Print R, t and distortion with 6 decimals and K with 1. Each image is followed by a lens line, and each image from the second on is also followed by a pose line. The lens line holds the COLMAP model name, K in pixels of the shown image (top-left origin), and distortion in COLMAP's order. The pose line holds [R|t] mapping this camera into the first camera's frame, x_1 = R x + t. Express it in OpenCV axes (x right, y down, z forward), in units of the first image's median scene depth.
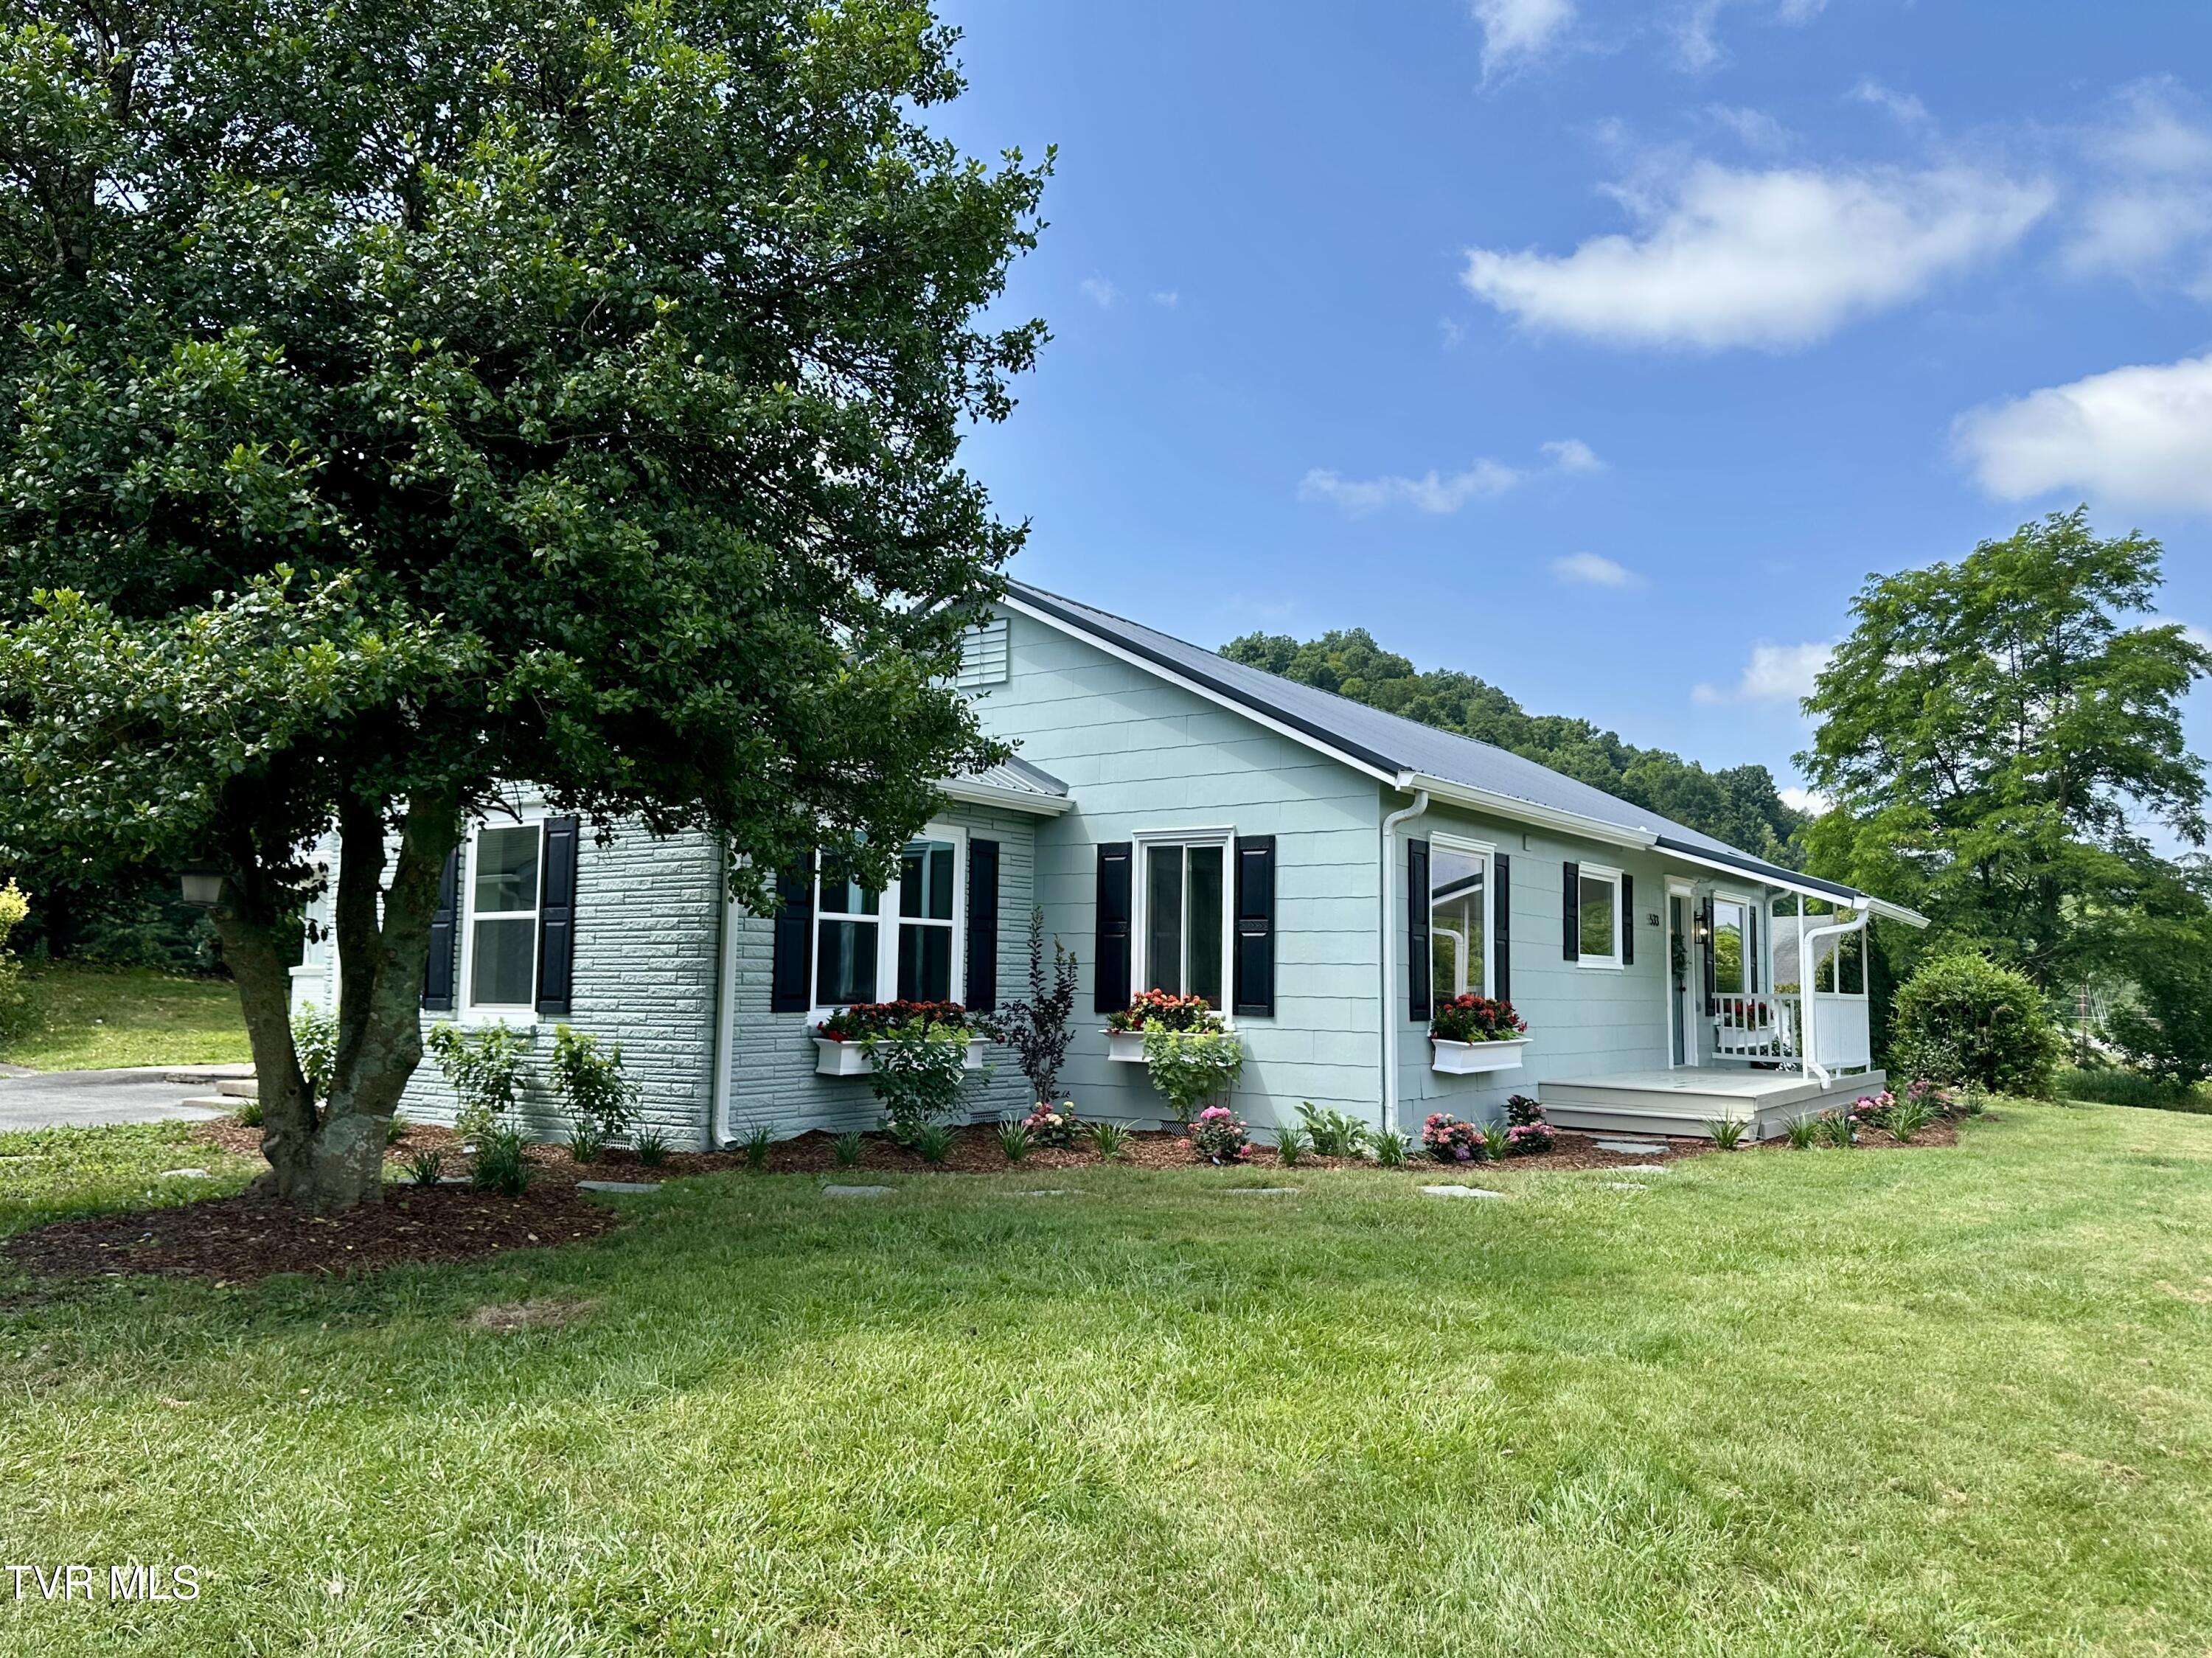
lens RADIAL K [[1586.0, 0, 1108.8], [0, 1586.0, 839.9], [0, 0, 1]] dist [0.157807, -0.296222]
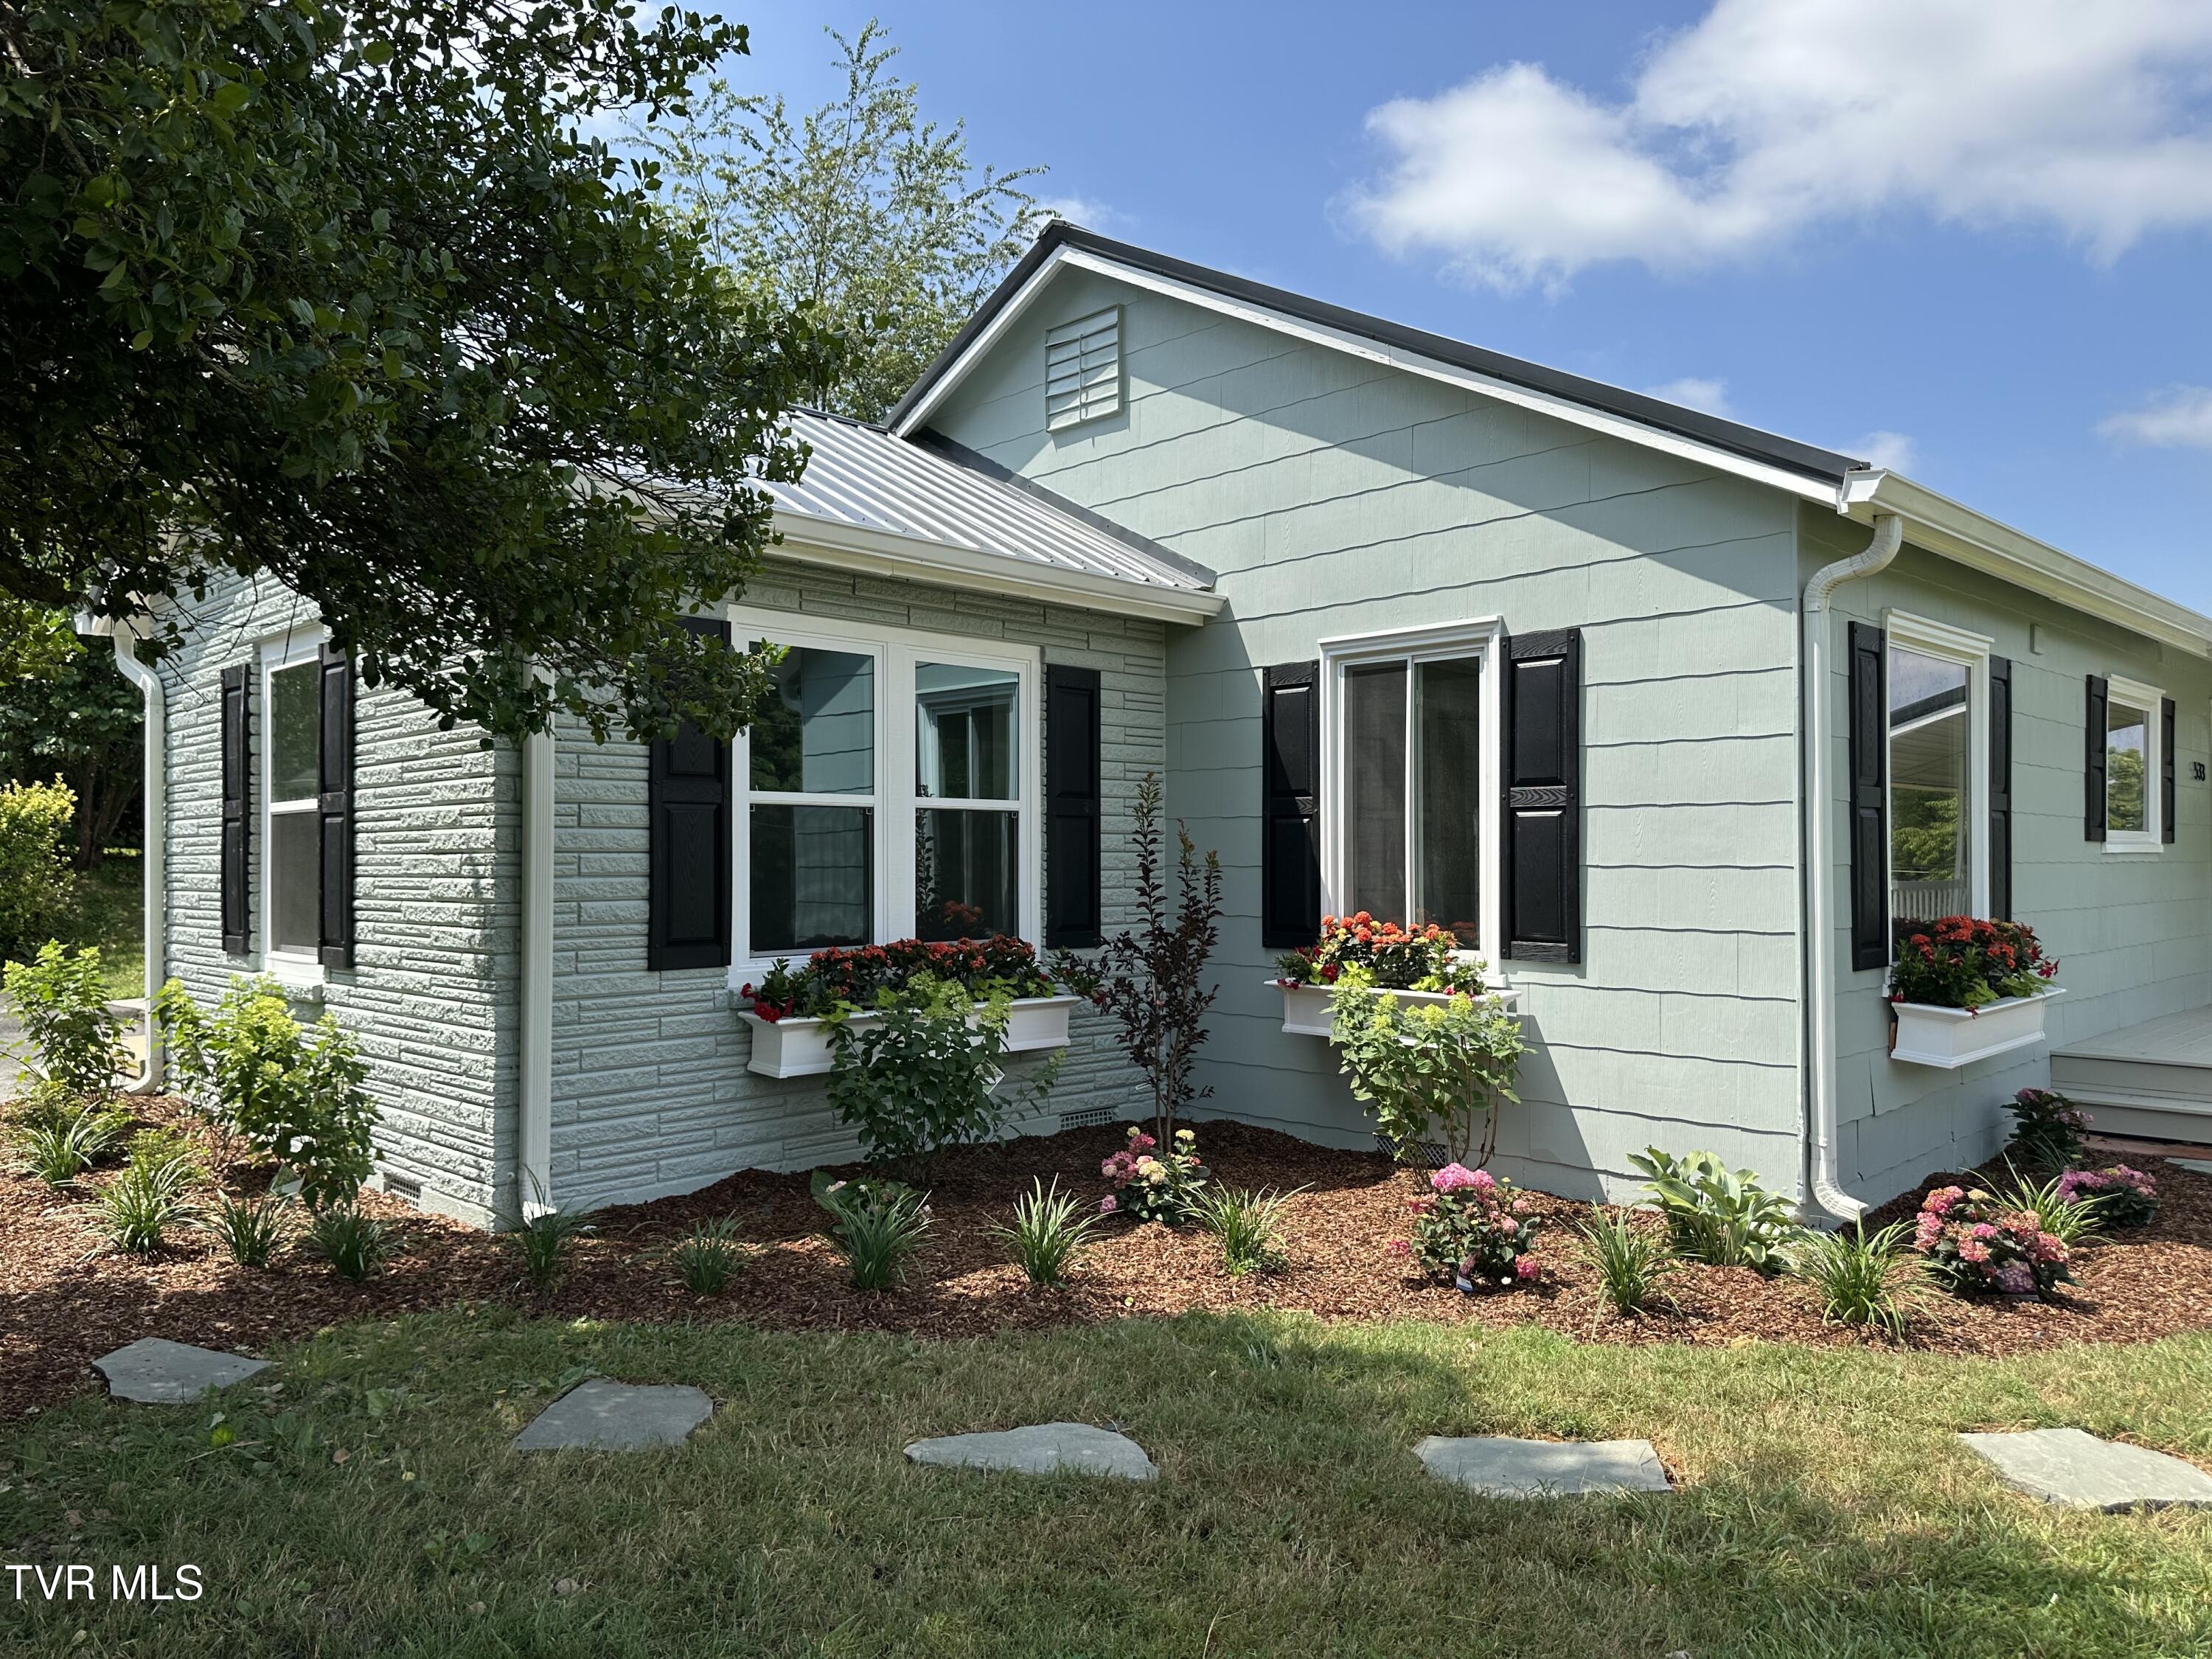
lens RADIAL K [[1533.7, 0, 1094.5], [0, 1533.7, 839.3], [0, 0, 1]] dist [0.127141, -0.186699]
pose [[0.981789, -0.017940, -0.189128, 0.041132], [0.032335, 0.996785, 0.073302, 0.023849], [0.187205, -0.078082, 0.979213, 0.442077]]
